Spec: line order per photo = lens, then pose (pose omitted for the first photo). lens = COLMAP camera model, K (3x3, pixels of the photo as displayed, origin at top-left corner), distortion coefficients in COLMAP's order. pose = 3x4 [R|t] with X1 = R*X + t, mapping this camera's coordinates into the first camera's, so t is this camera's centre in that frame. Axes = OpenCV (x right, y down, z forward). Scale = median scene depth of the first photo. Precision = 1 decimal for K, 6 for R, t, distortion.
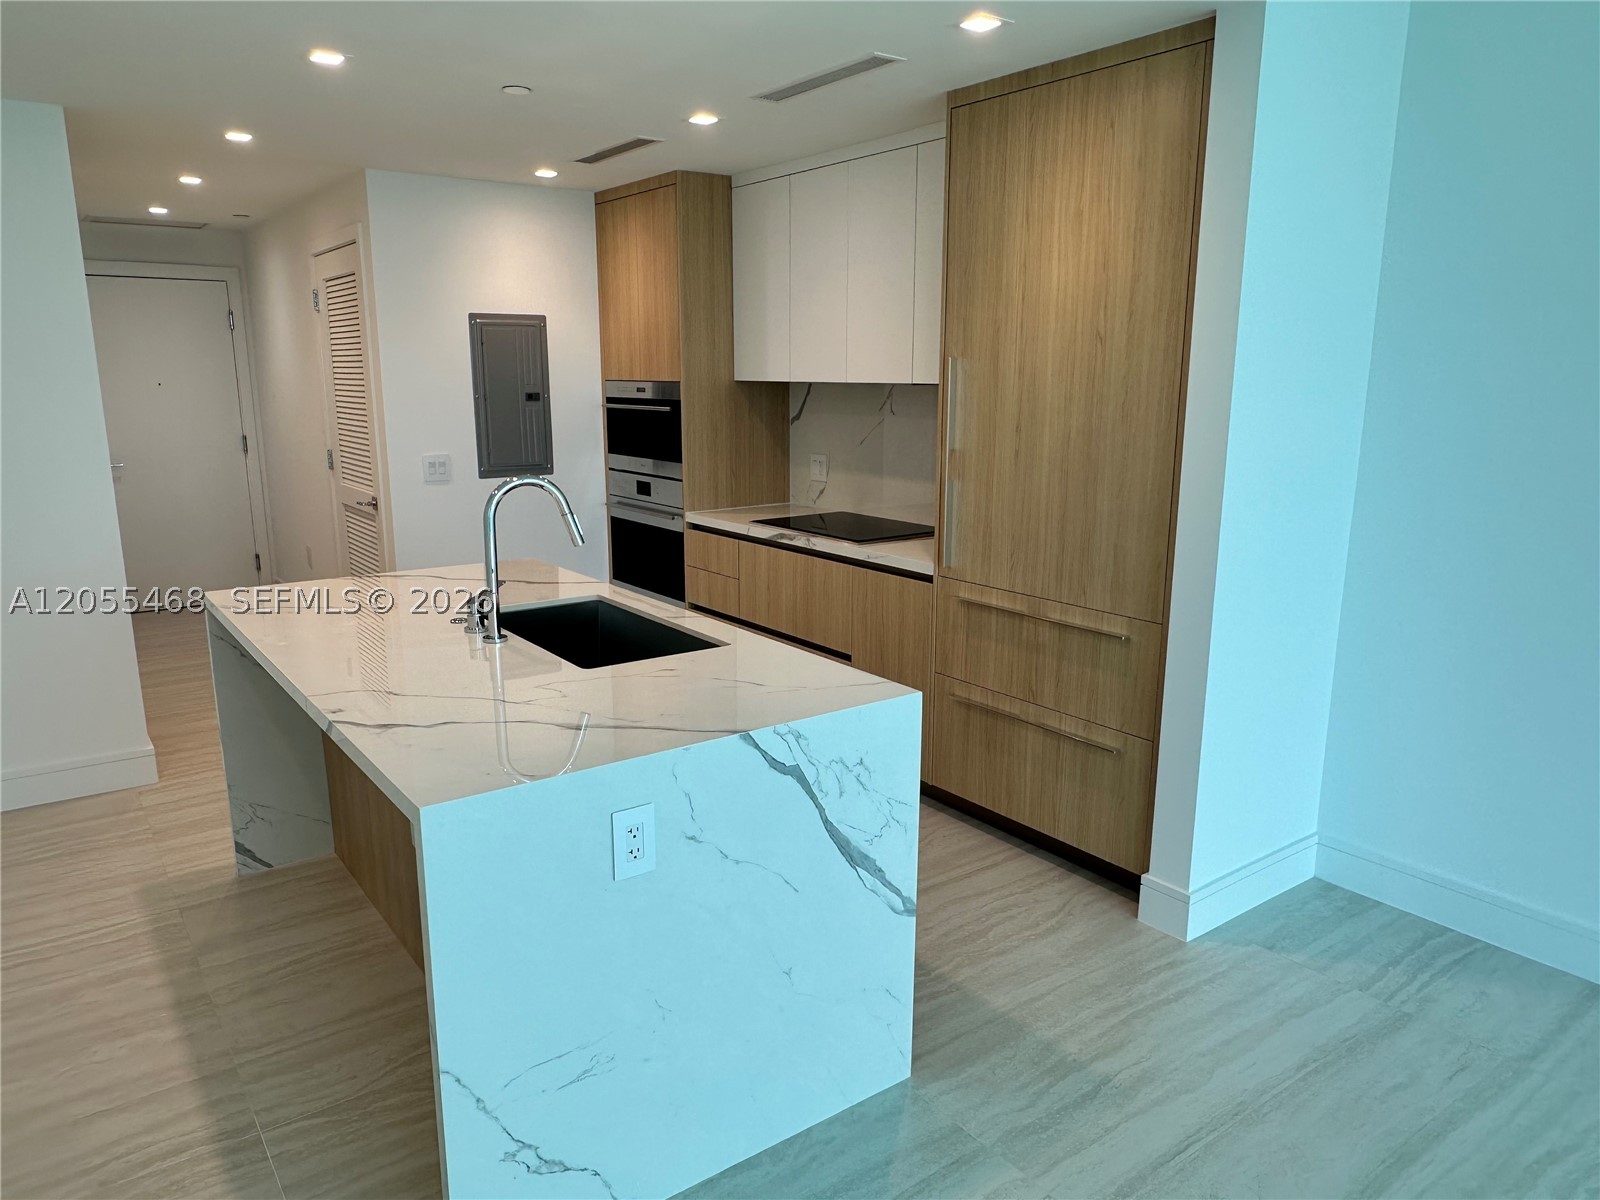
lens RADIAL K [[1075.8, 0, 800.2], [0, 1075.8, 602.8], [0, 0, 1]] dist [-0.019712, 0.002612]
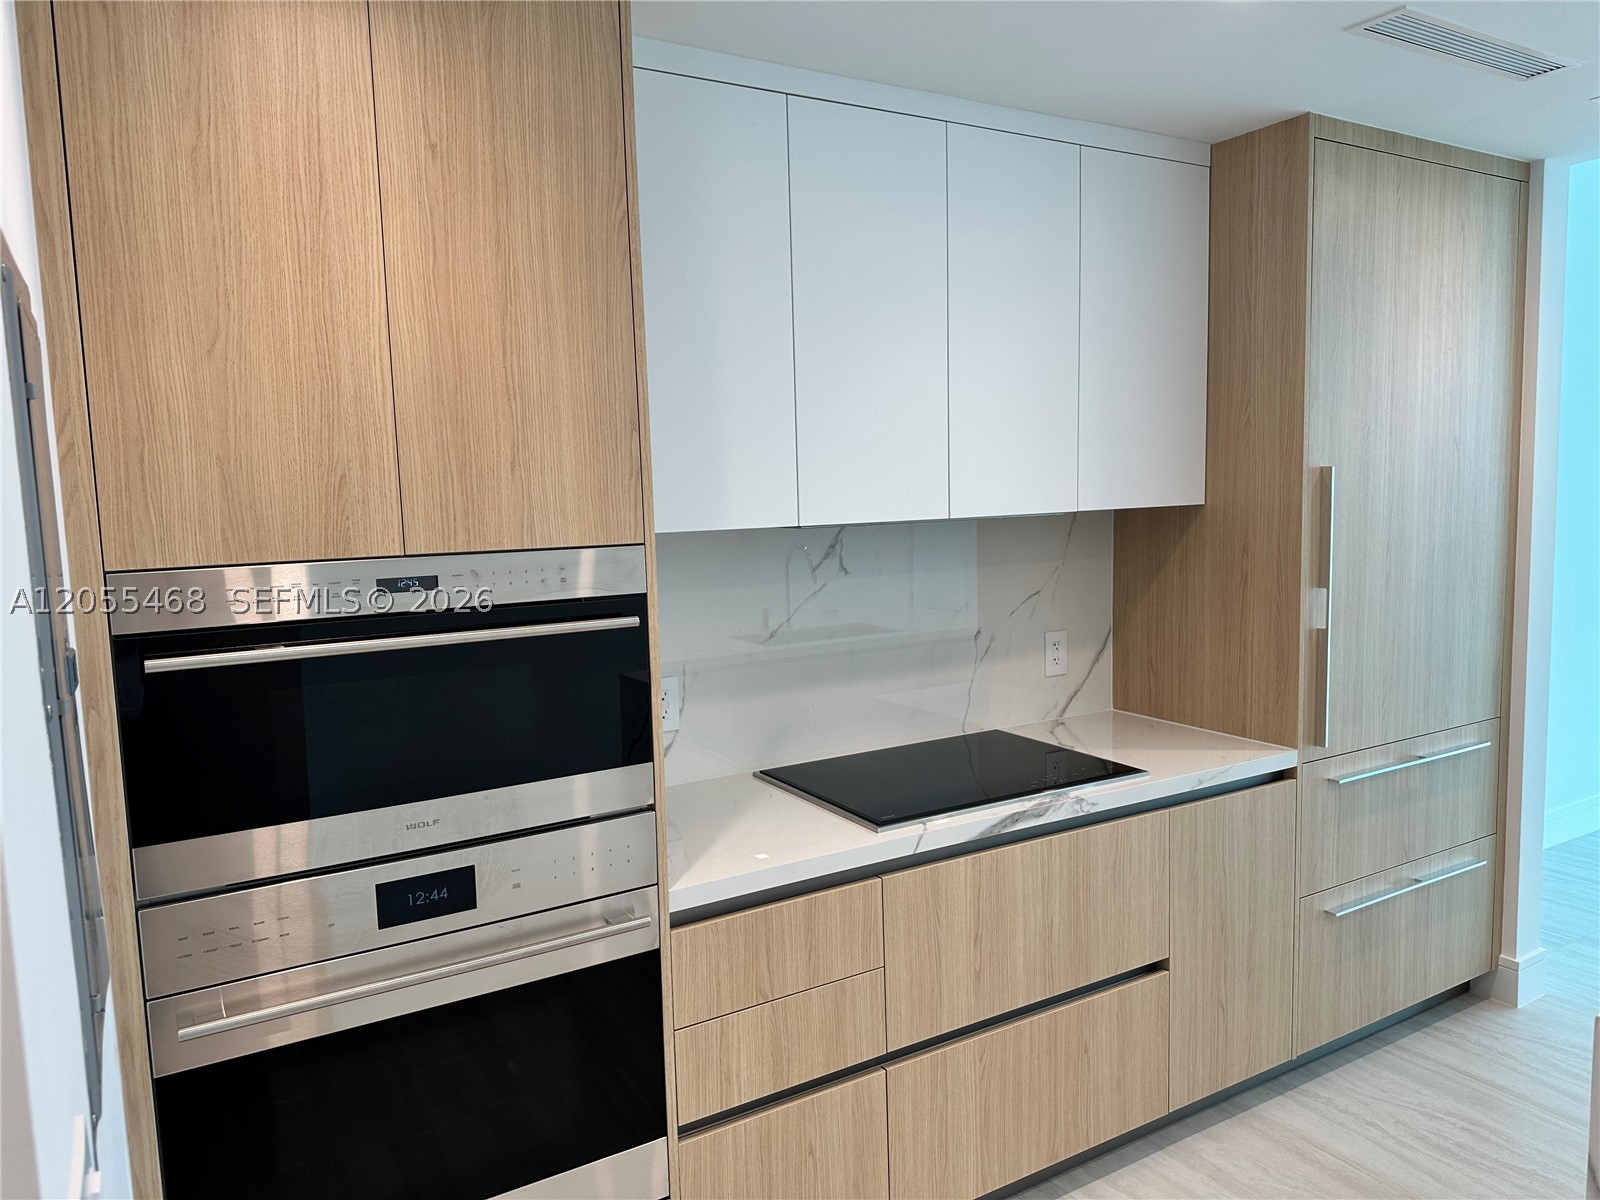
lens RADIAL K [[1146.8, 0, 805.1], [0, 1146.8, 601.6], [0, 0, 1]] dist [0.017210, -0.017401]
pose [[0.087876, -0.110528, 0.989981, -0.714756], [0.234785, 0.968124, 0.087247, -0.302459], [-0.968067, 0.224766, 0.111025, 1.324179]]
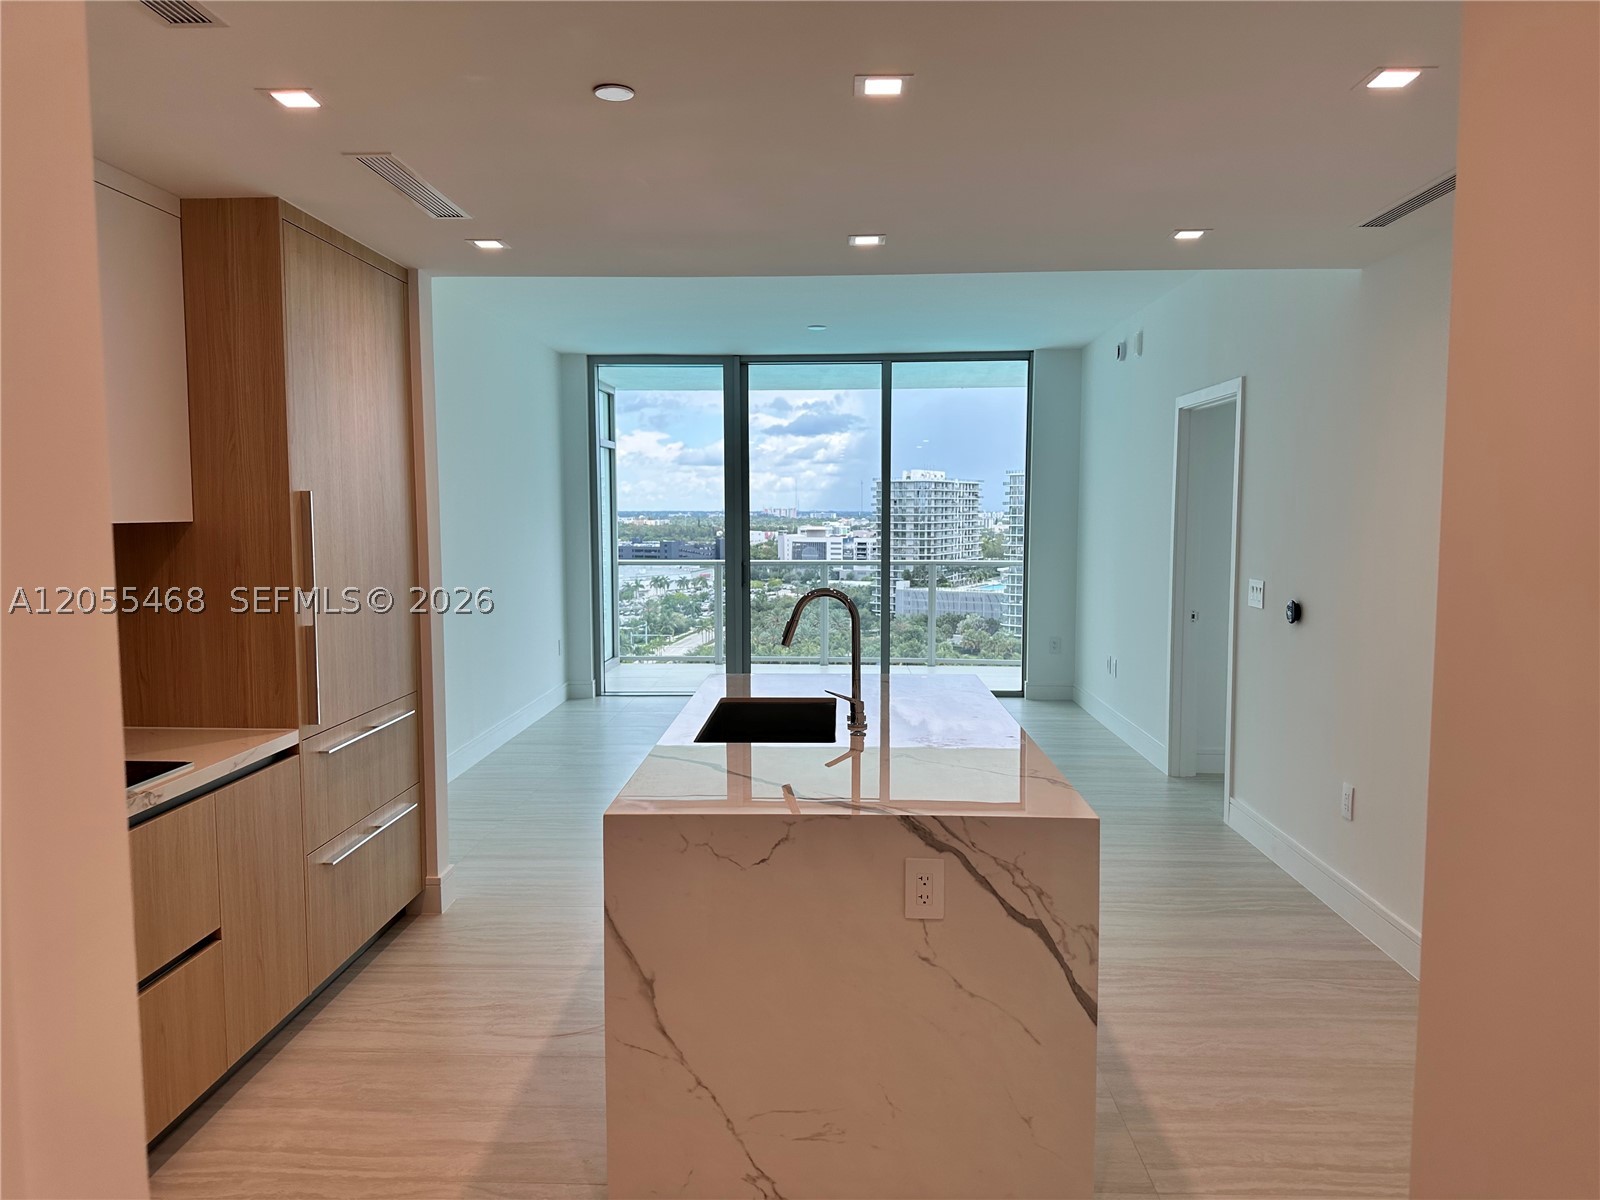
lens RADIAL K [[1146.8, 0, 799.1], [0, 1146.8, 602.8], [0, 0, 1]] dist [0.017210, -0.017401]
pose [[-0.783112, -0.050681, 0.619812, -0.811693], [0.134676, 0.959200, 0.248590, -0.333149], [-0.607123, 0.278148, -0.744336, 1.539148]]
